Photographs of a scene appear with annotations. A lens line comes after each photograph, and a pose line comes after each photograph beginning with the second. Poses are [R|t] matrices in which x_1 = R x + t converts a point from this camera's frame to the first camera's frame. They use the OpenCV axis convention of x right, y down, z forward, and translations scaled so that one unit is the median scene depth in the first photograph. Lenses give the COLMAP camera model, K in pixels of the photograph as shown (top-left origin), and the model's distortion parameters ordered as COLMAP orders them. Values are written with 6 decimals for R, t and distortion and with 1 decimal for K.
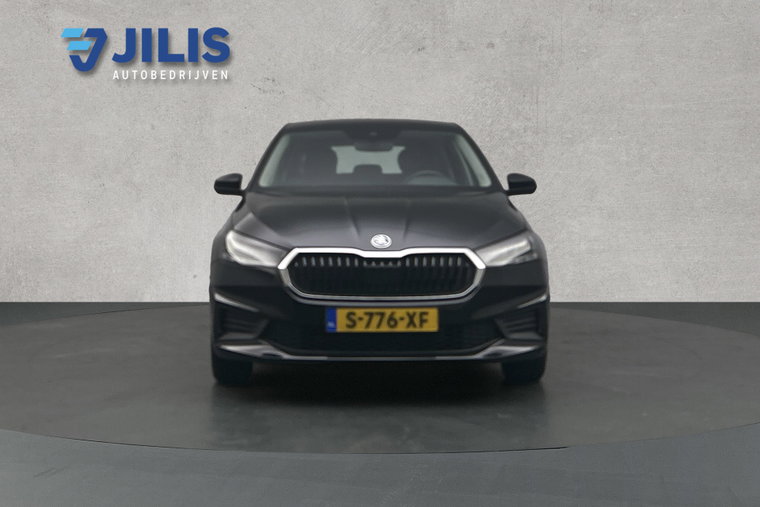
lens RADIAL K [[594.0, 0, 380.4], [0, 594.0, 253.7], [0, 0, 1]] dist [-0.001481, 0.001479]
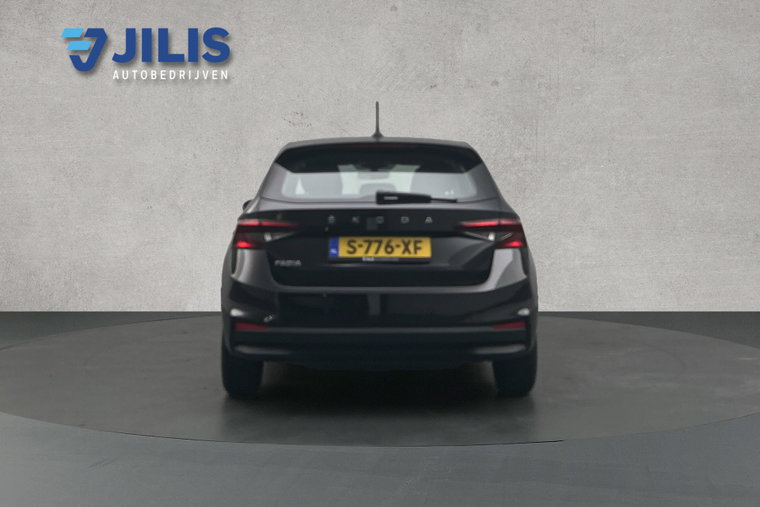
lens RADIAL K [[594.0, 0, 380.1], [0, 594.0, 253.2], [0, 0, 1]] dist [-0.001481, 0.001479]
pose [[1.000000, 0.000007, -0.000064, -0.031872], [-0.000007, 1.000000, -0.000607, -0.028202], [0.000064, 0.000607, 1.000000, -0.124440]]
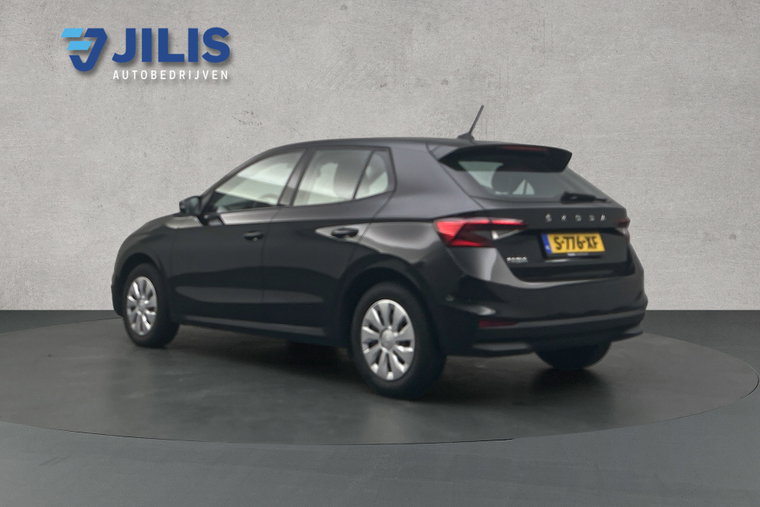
lens RADIAL K [[594.0, 0, 380.4], [0, 594.0, 253.2], [0, 0, 1]] dist [-0.001481, 0.001479]
pose [[1.000000, 0.000044, 0.000111, 0.063004], [-0.000044, 1.000000, -0.000581, -0.025590], [-0.000111, 0.000581, 1.000000, -0.126765]]
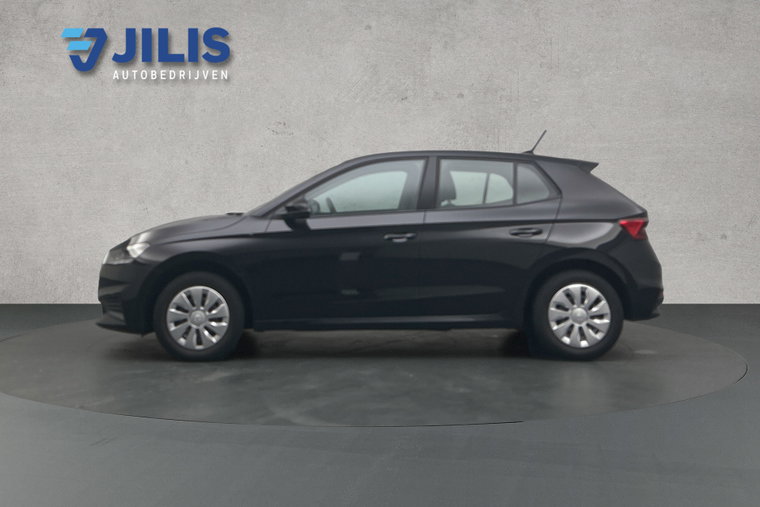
lens RADIAL K [[594.0, 0, 380.4], [0, 594.0, 253.8], [0, 0, 1]] dist [-0.001481, 0.001479]
pose [[1.000000, 0.000068, 0.000174, 0.019002], [-0.000068, 1.000000, 0.000389, -0.022849], [-0.000174, -0.000389, 1.000000, -0.233294]]
